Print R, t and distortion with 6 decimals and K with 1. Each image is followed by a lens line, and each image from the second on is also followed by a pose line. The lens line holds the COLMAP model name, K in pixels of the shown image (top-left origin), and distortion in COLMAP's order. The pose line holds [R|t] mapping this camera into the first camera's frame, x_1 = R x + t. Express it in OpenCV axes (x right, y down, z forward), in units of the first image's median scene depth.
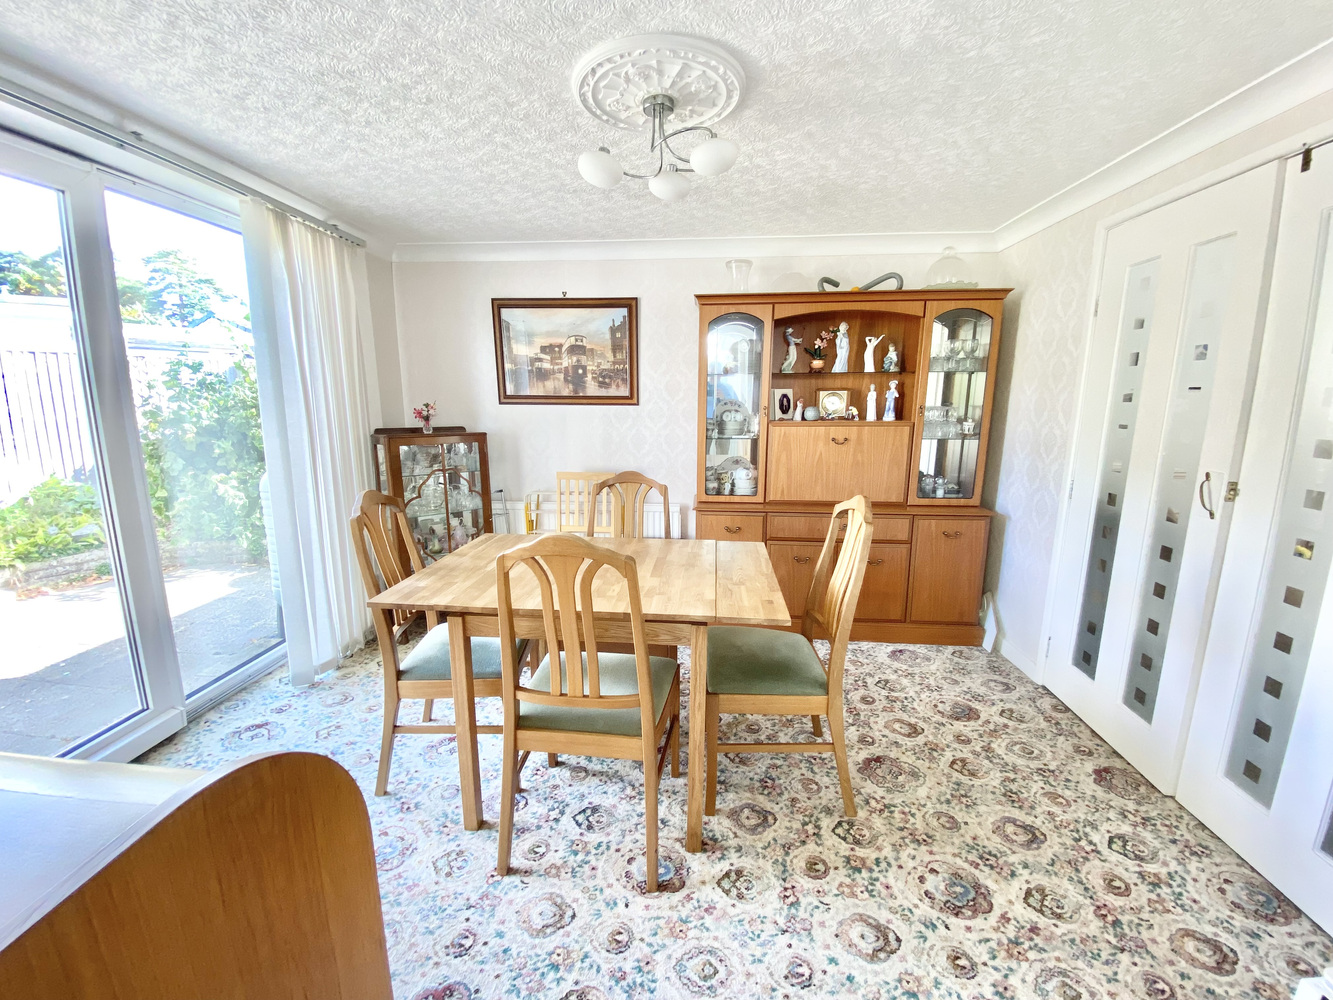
lens RADIAL K [[554.7, 0, 665.7], [0, 554.7, 500.1], [0, 0, 1]] dist [0.011376, -0.013554]
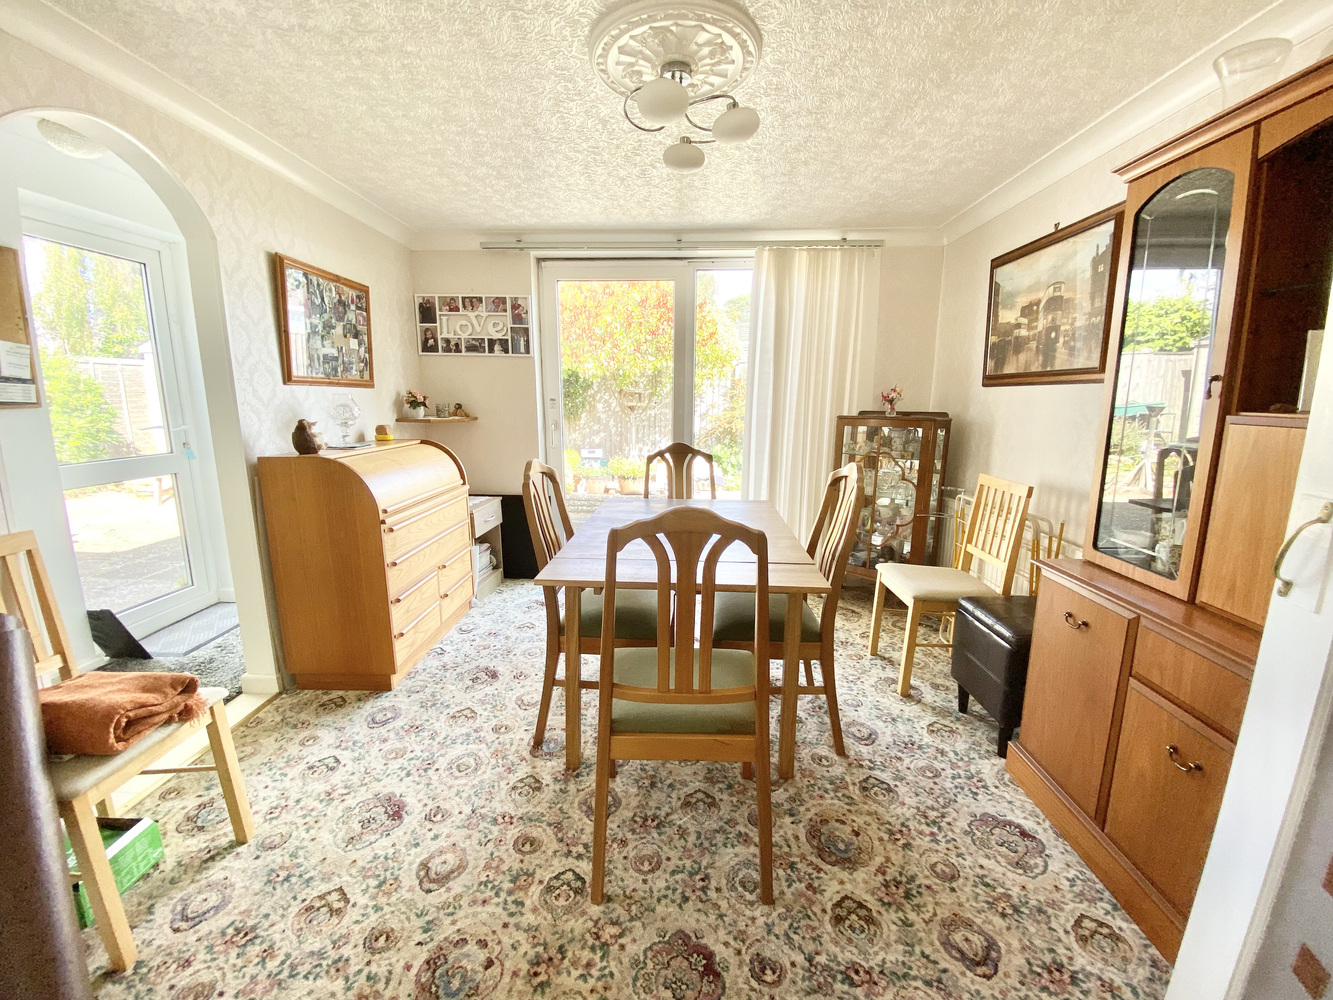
lens RADIAL K [[554.7, 0, 656.8], [0, 554.7, 500.8], [0, 0, 1]] dist [0.011376, -0.013554]
pose [[0.002557, 0.175378, -0.984498, 1.096883], [-0.181866, 0.968164, 0.171996, -0.125849], [0.983320, 0.178607, 0.034371, 1.057365]]
